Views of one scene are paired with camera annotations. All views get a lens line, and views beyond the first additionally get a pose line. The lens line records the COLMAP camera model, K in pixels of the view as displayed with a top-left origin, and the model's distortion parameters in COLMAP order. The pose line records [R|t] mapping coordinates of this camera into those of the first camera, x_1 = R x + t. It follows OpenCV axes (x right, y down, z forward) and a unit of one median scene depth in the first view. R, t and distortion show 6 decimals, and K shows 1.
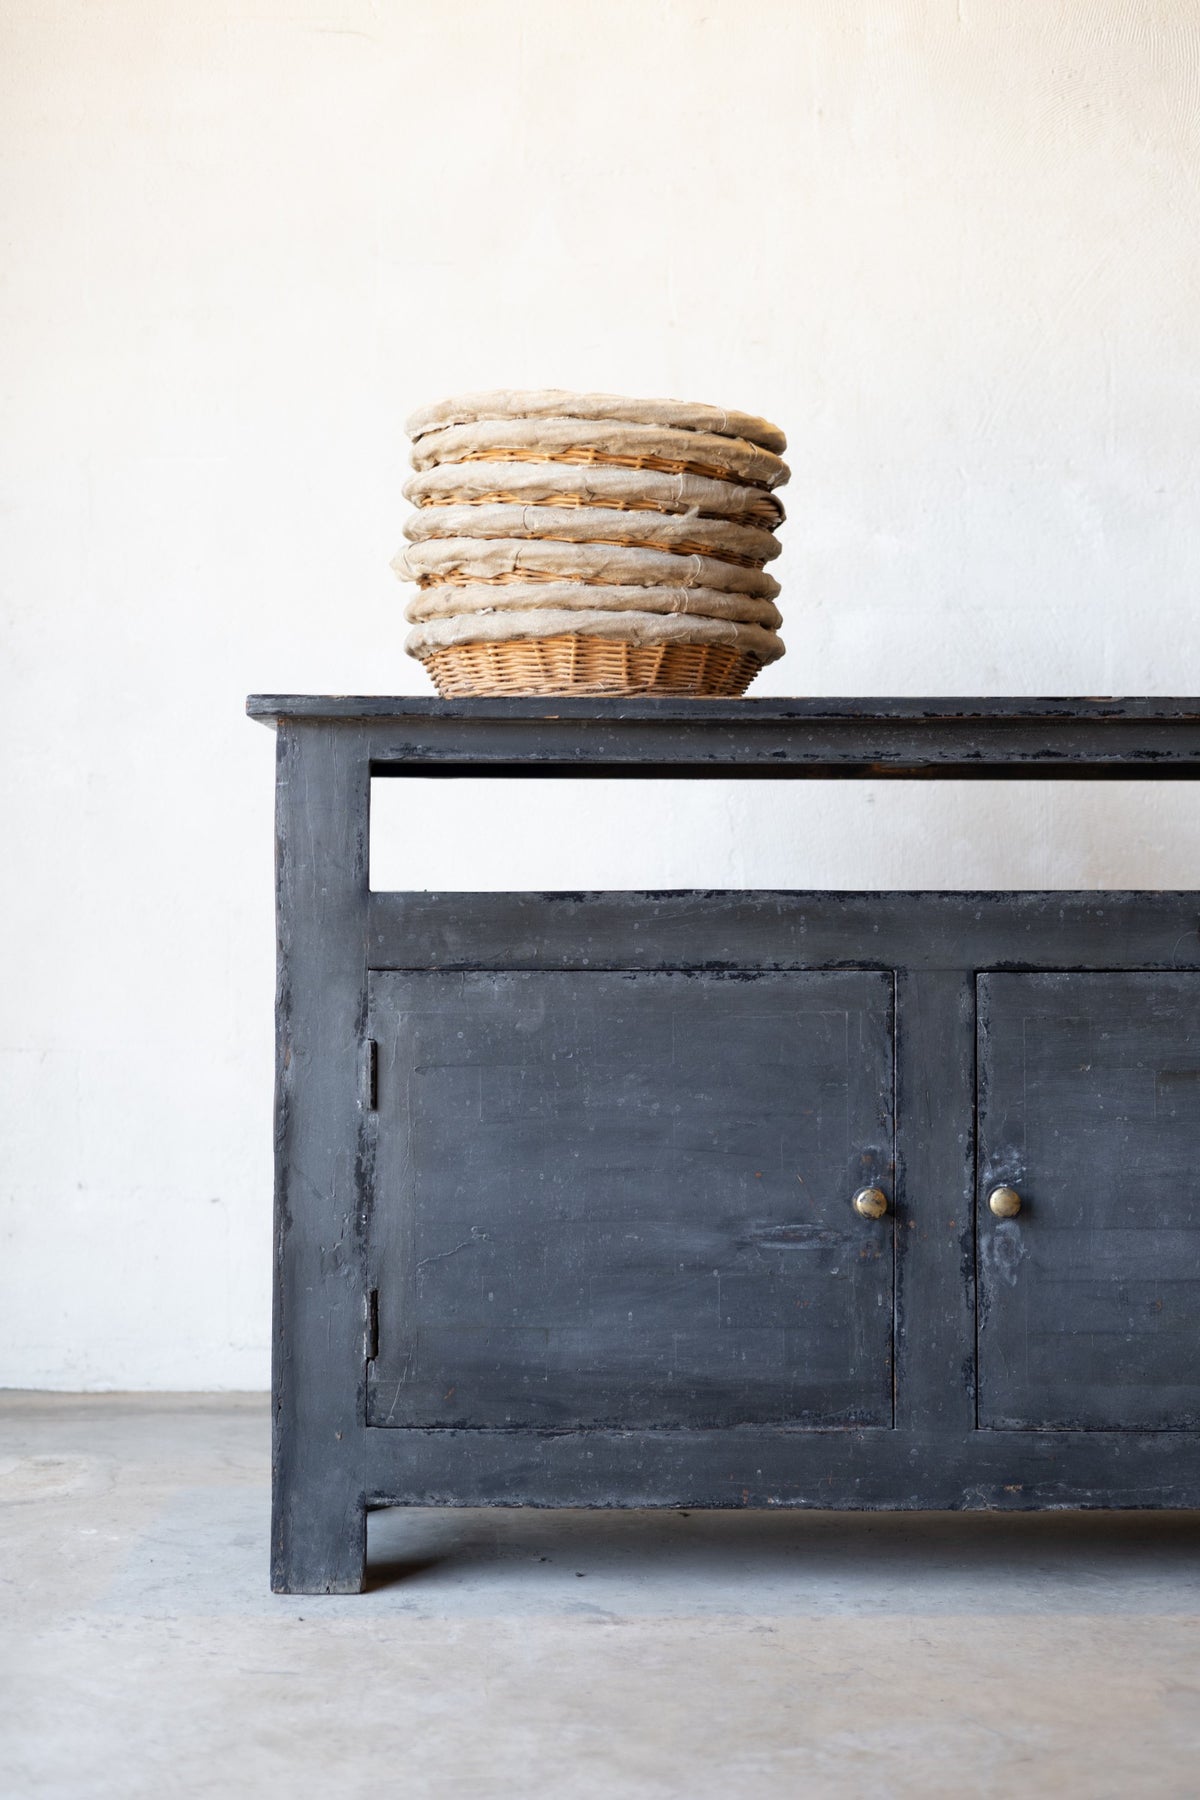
lens RADIAL K [[2302.9, 0, 639.5], [0, 2302.9, 914.0], [0, 0, 1]] dist [-0.002893, 0.017159]
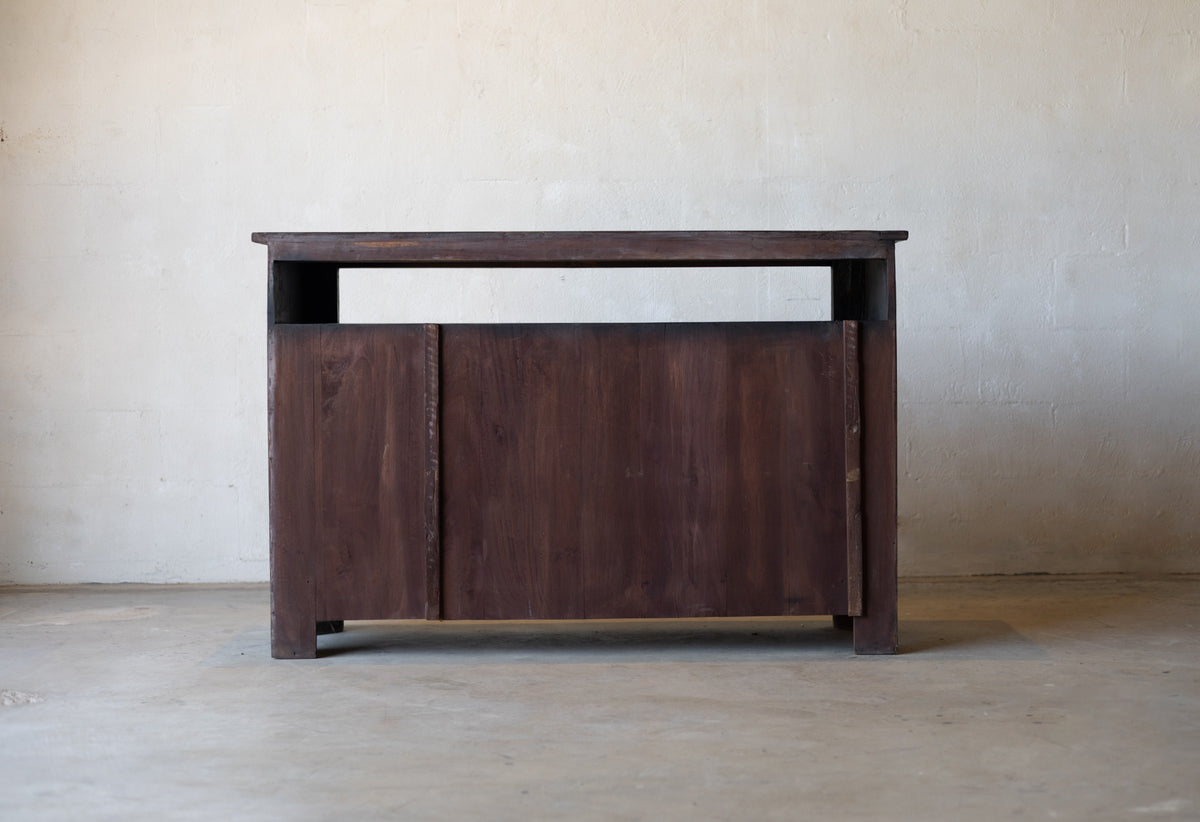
lens RADIAL K [[1694.9, 0, 625.3], [0, 1694.9, 405.7], [0, 0, 1]] dist [-0.010612, 0.039425]
pose [[0.999553, -0.010314, 0.028065, 0.174747], [0.009350, 0.999370, 0.034241, 0.014560], [-0.028401, -0.033963, 0.999019, -0.704583]]
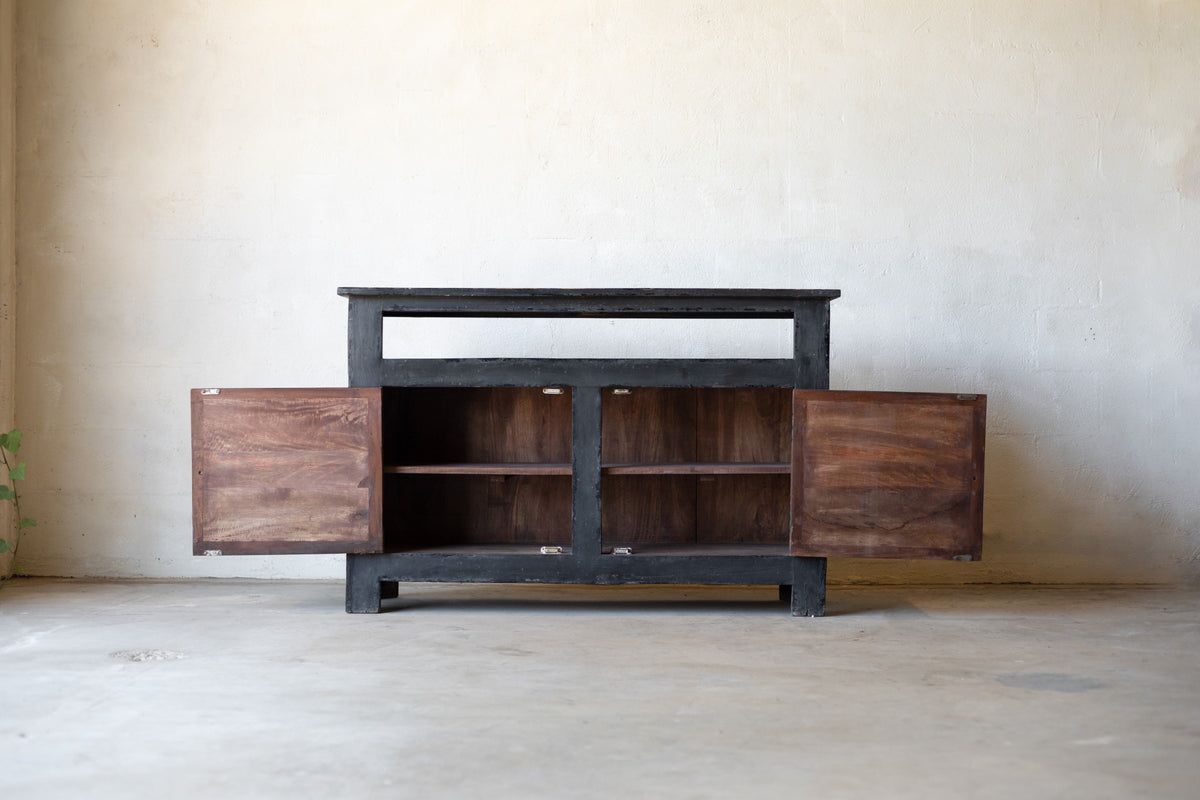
lens RADIAL K [[1535.3, 0, 600.0], [0, 1535.3, 400.0], [0, 0, 1]] dist [-0.002893, 0.017159]
pose [[0.999924, 0.002635, -0.012078, 0.166180], [-0.002583, 0.999987, 0.004297, 0.031515], [0.012089, -0.004265, 0.999918, -0.834449]]
